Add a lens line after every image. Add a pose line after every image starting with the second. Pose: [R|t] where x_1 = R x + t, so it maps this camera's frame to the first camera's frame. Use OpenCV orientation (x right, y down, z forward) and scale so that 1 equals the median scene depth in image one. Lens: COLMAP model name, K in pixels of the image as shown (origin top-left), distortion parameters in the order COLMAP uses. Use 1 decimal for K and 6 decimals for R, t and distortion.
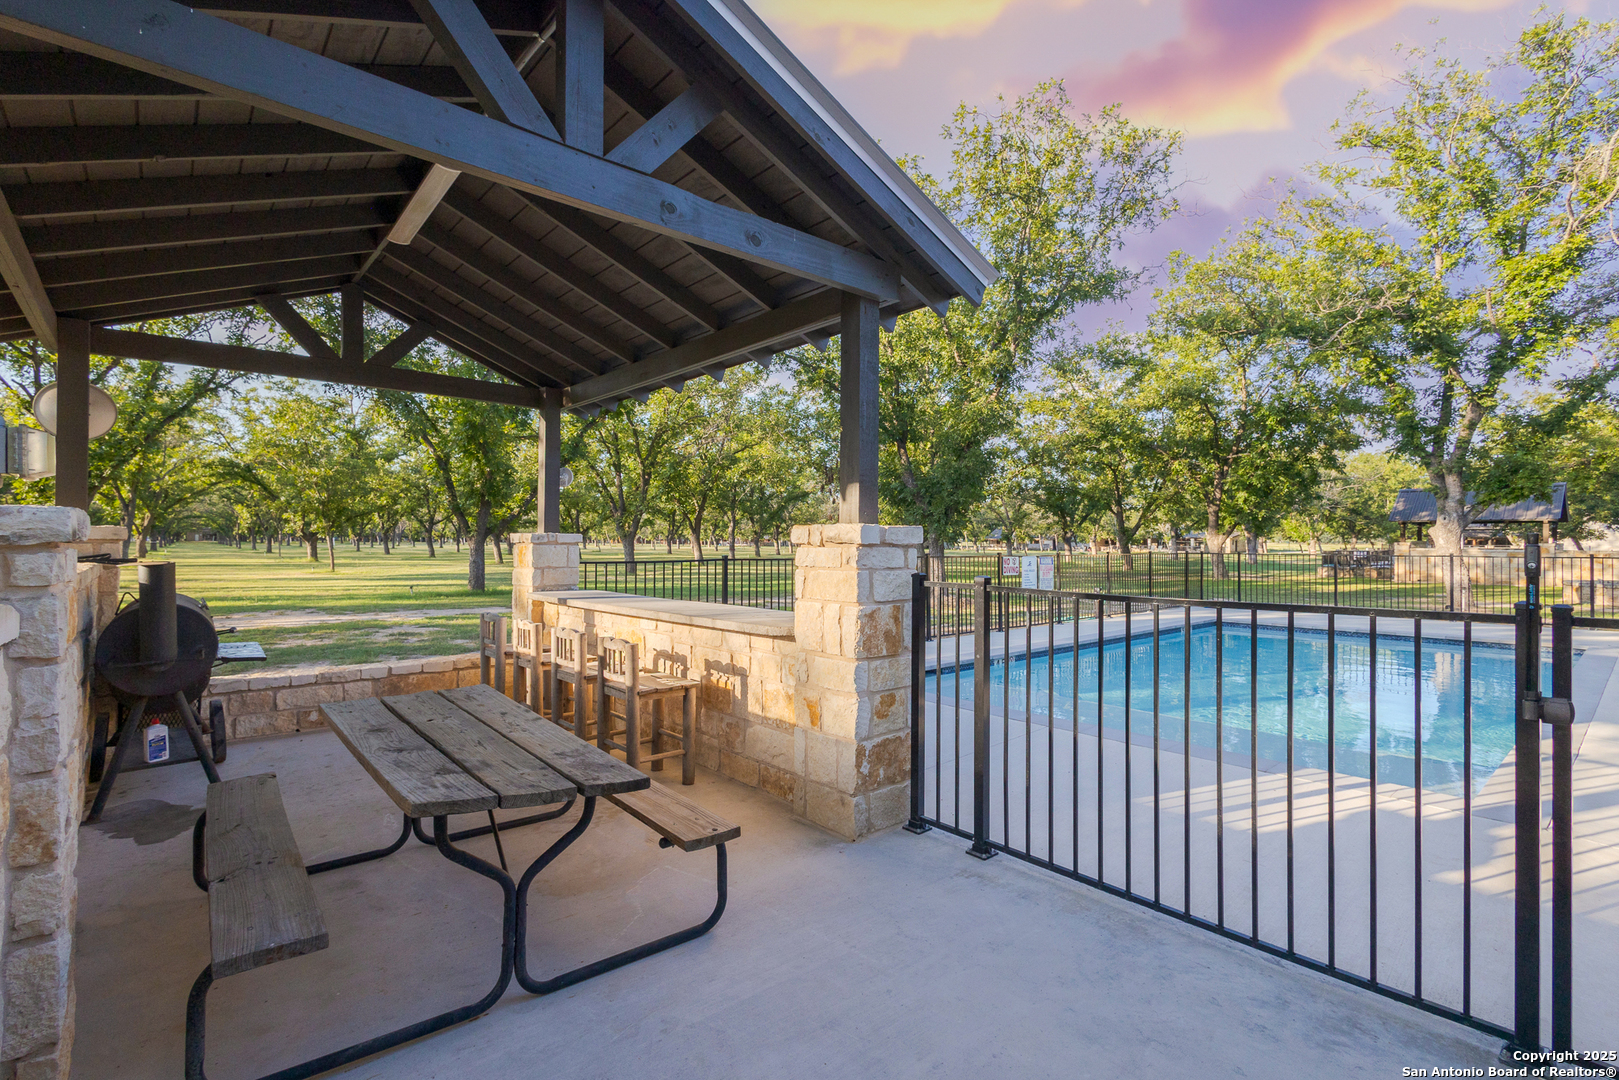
lens RADIAL K [[746.9, 0, 806.8], [0, 746.9, 540.2], [0, 0, 1]] dist [0.009914, -0.001826]
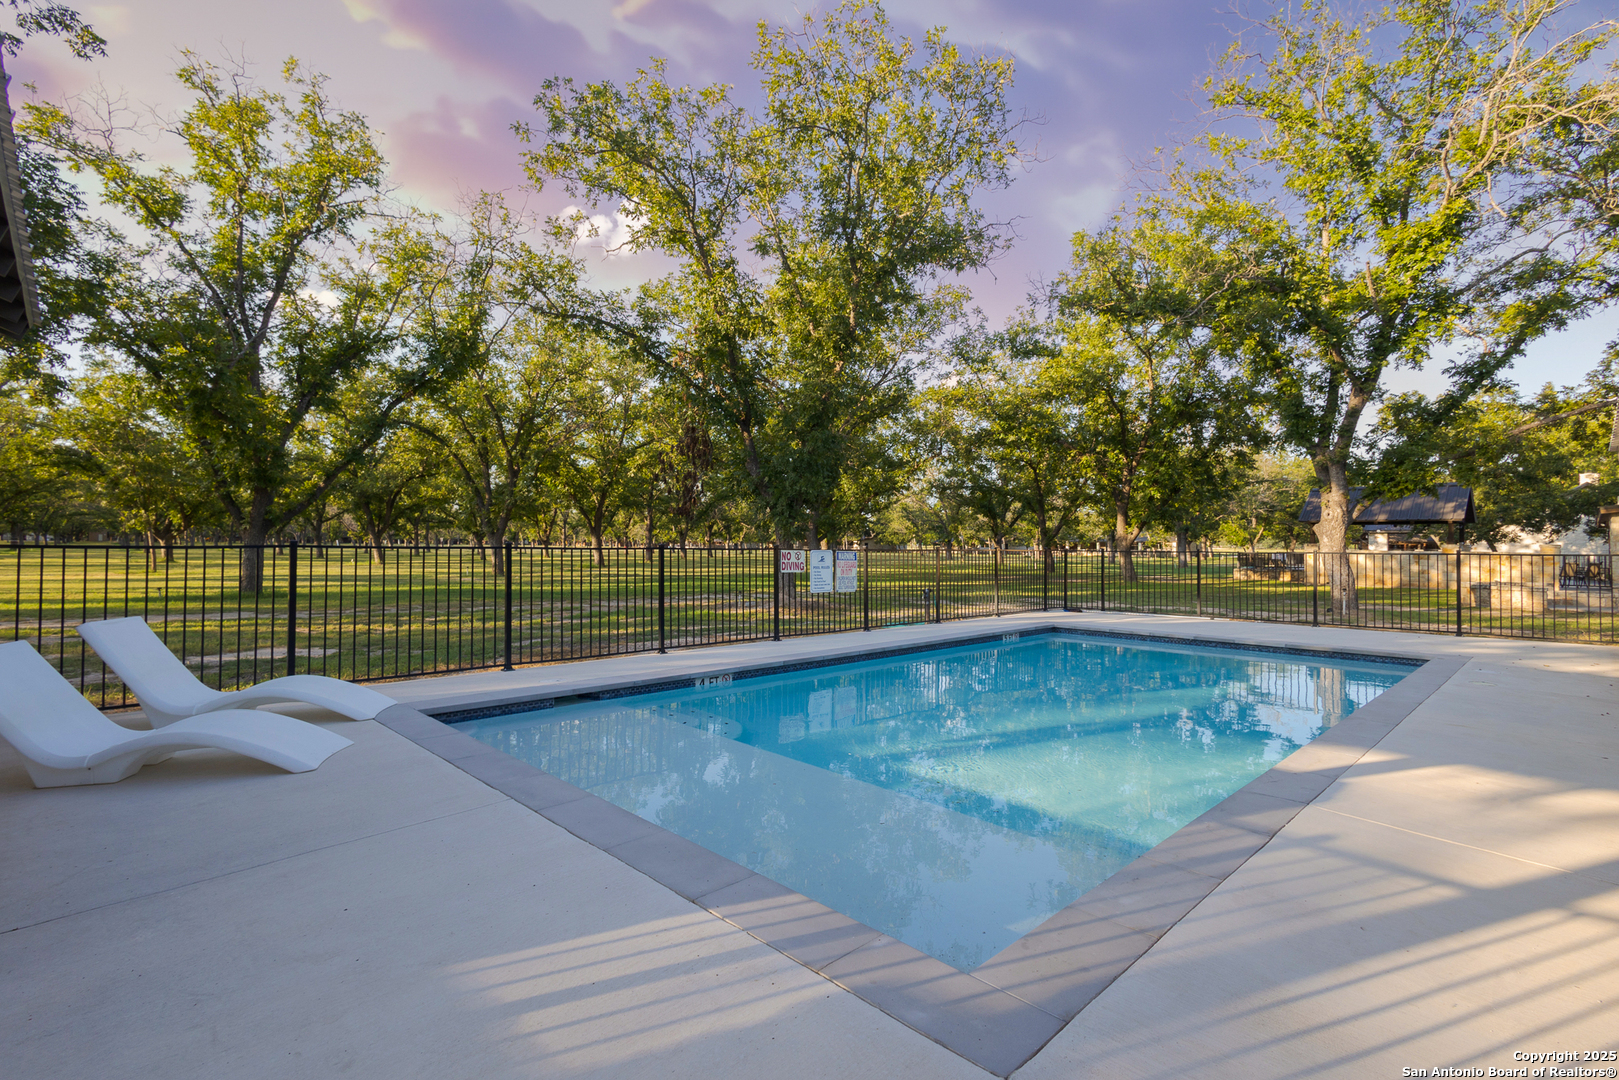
lens RADIAL K [[751.5, 0, 810.7], [0, 751.5, 537.0], [0, 0, 1]] dist [-0.000245, 0.001100]
pose [[0.998966, 0.005217, 0.045165, 0.174218], [-0.004843, 0.999953, -0.008378, 0.009079], [-0.045207, 0.008151, 0.998944, 0.112577]]
